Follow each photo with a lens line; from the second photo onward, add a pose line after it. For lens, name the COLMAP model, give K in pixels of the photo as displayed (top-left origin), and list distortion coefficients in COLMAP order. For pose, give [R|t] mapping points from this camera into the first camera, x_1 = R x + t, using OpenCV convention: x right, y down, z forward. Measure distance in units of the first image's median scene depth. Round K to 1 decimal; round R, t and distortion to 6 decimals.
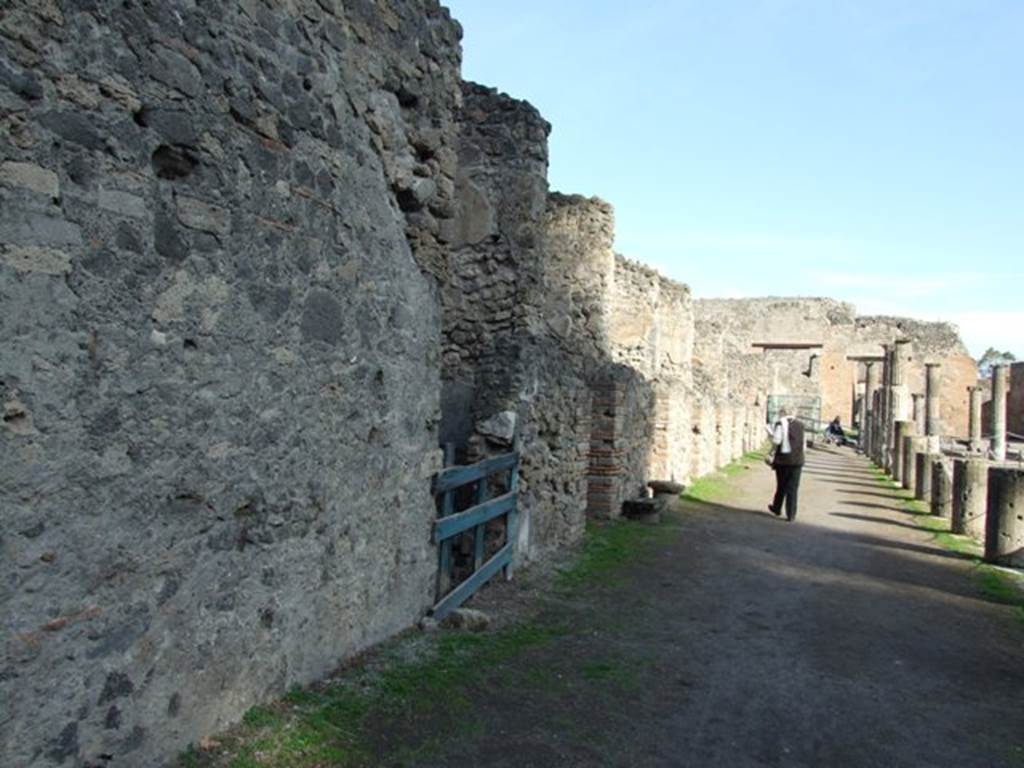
lens RADIAL K [[828.7, 0, 539.1], [0, 828.7, 384.0], [0, 0, 1]] dist [-0.043515, 0.035580]
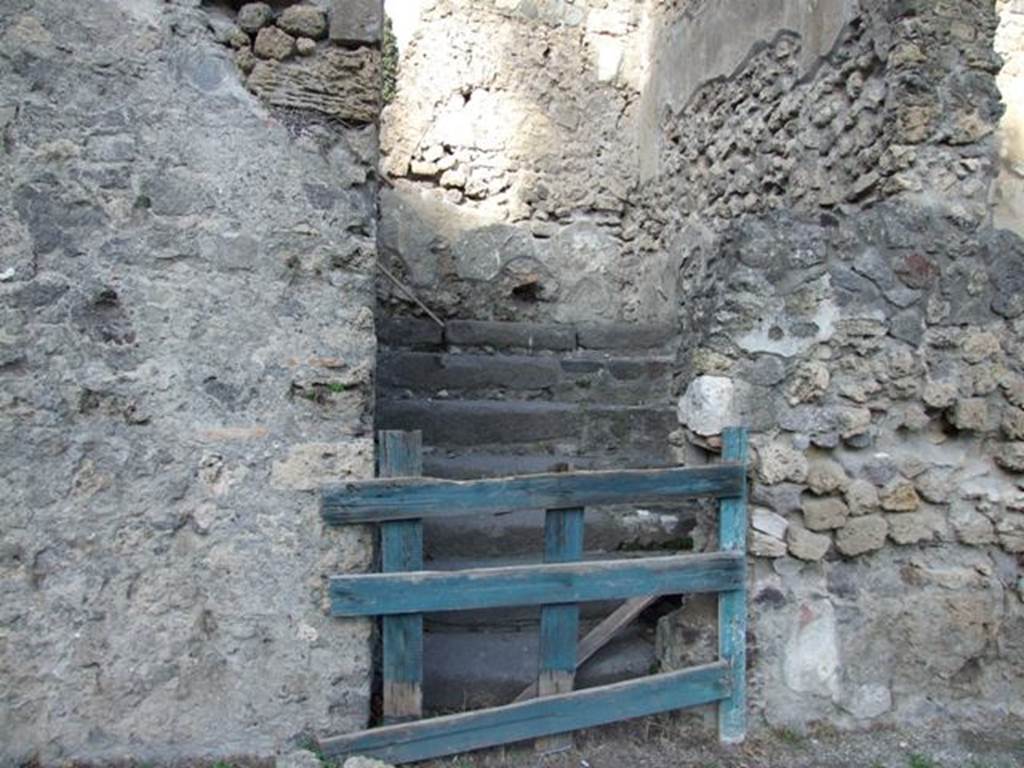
lens RADIAL K [[828.7, 0, 539.1], [0, 828.7, 384.0], [0, 0, 1]] dist [-0.043515, 0.035580]
pose [[0.472452, -0.007004, -0.881329, 0.311033], [0.010597, 0.999941, -0.002266, 0.036091], [0.881293, -0.008269, 0.472499, 0.673330]]
